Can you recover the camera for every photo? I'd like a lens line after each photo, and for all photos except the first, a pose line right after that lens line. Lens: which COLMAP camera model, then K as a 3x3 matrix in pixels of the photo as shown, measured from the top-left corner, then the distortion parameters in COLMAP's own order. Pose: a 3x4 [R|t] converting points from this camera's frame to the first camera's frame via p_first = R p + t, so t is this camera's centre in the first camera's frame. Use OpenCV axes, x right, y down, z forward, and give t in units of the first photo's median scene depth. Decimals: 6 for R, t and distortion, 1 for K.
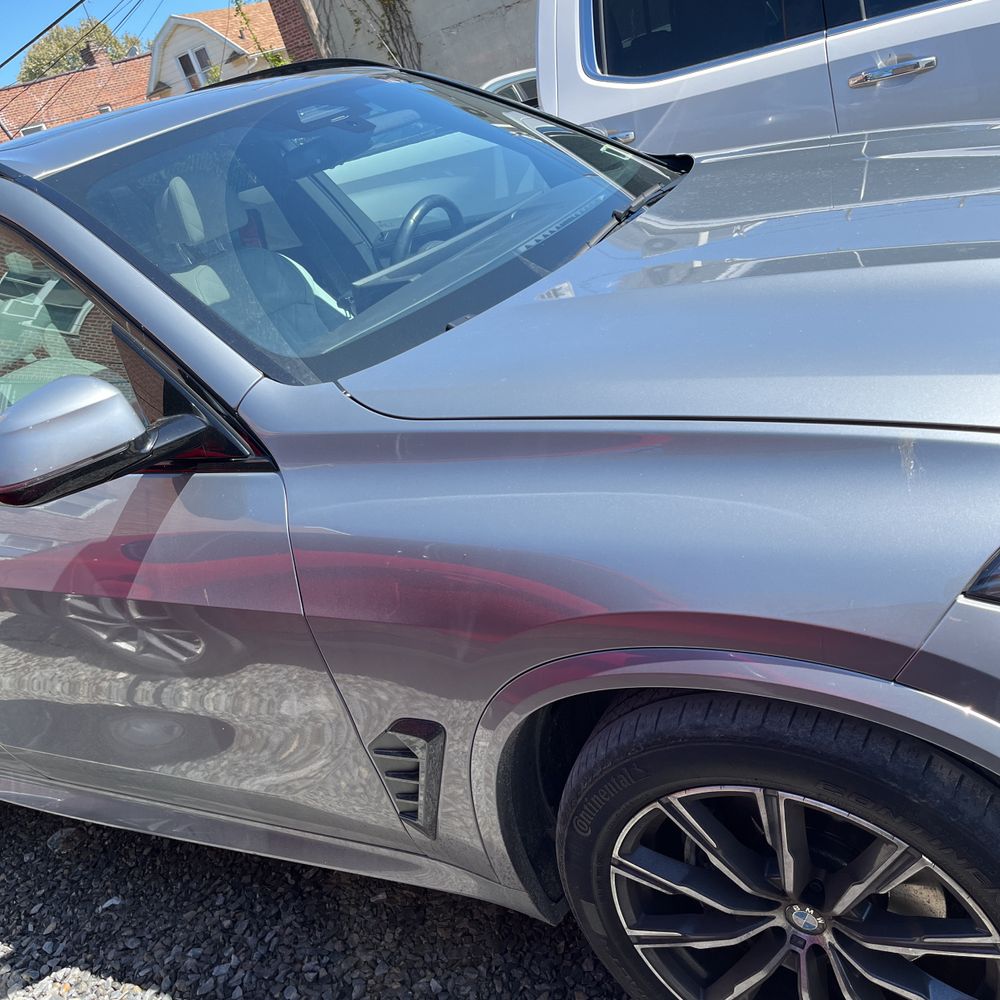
lens RADIAL K [[1027.9, 0, 499.6], [0, 1027.9, 483.4], [0, 0, 1]] dist [0.010849, 0.017301]
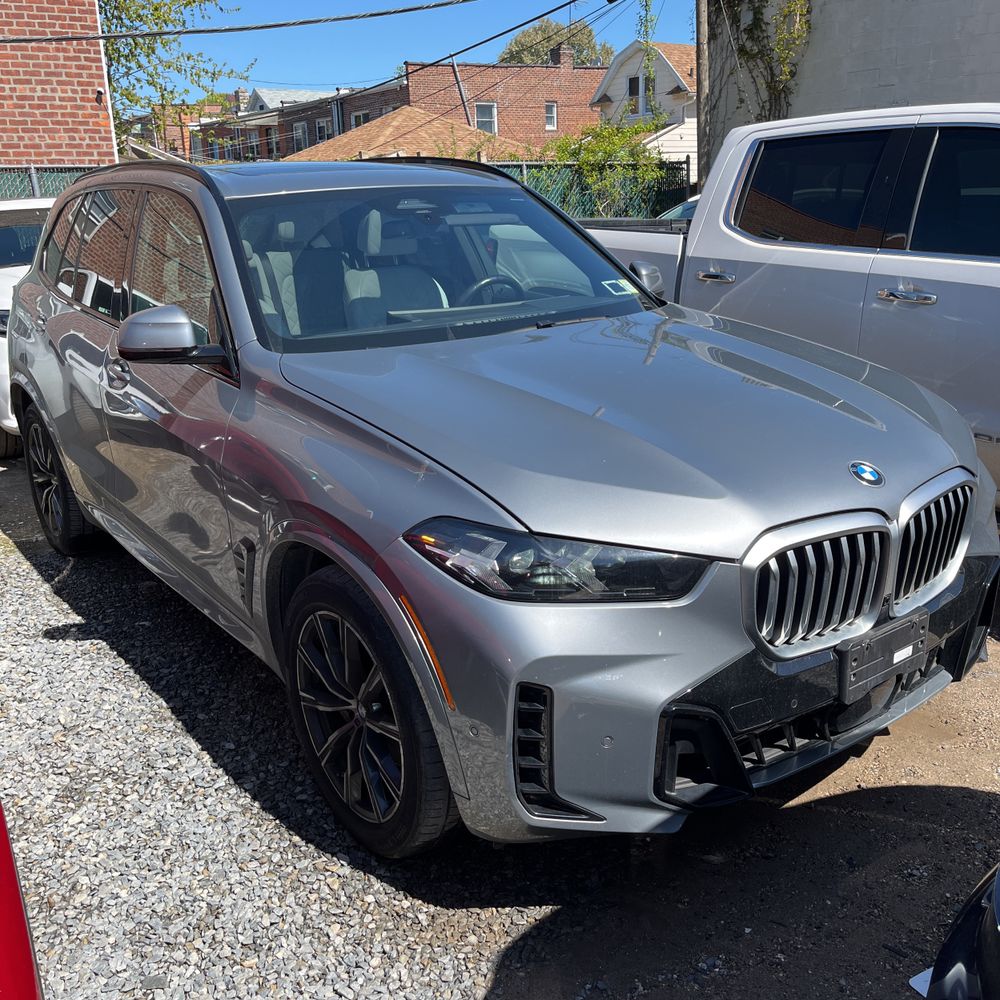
lens RADIAL K [[1028.4, 0, 500.0], [0, 1028.4, 500.0], [0, 0, 1]] dist [0.049709, -0.076717]
pose [[0.881197, 0.374076, -0.289065, 0.864728], [-0.377795, 0.924791, 0.045077, -0.093486], [0.284187, 0.069486, 0.956248, -0.677275]]
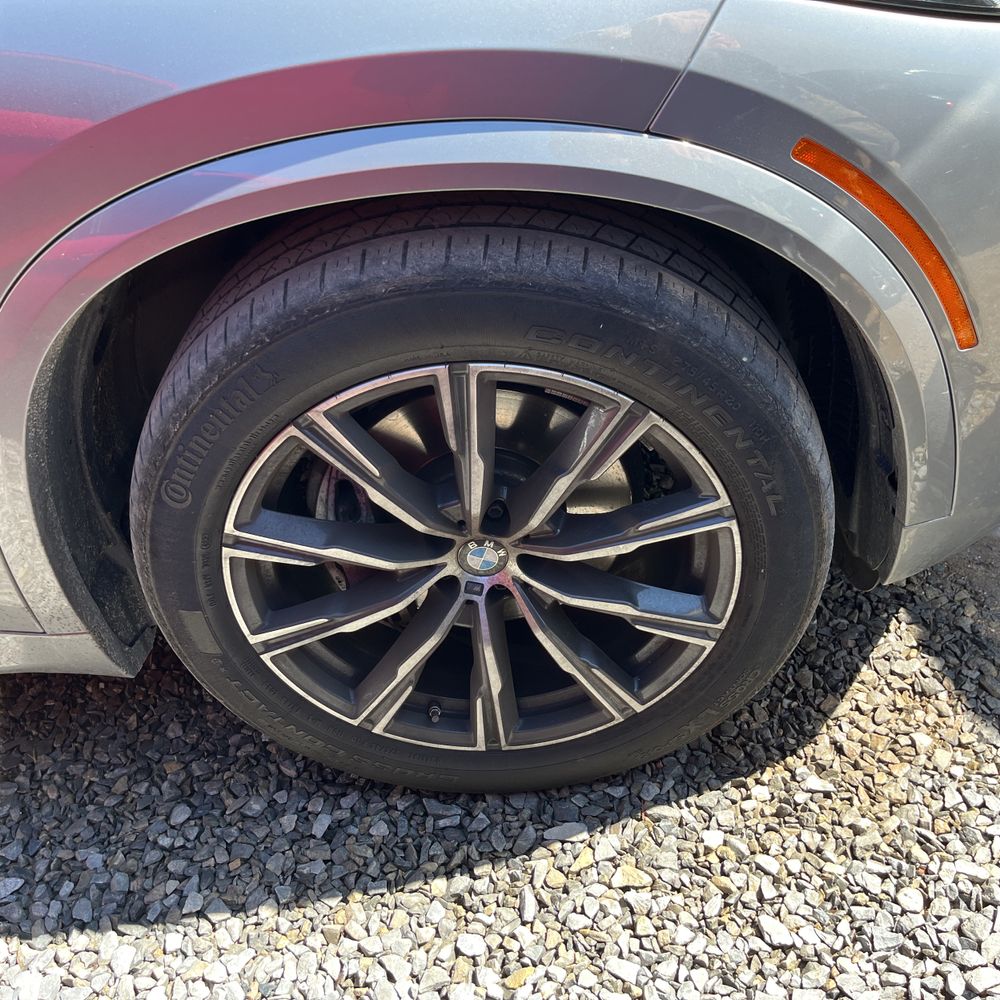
lens RADIAL K [[1028.4, 0, 500.0], [0, 1028.4, 500.0], [0, 0, 1]] dist [0.049709, -0.076717]
pose [[0.865282, -0.150602, 0.478127, -0.060933], [0.070926, 0.980989, 0.180637, 0.227562], [-0.496242, -0.122390, 0.859514, 0.306557]]
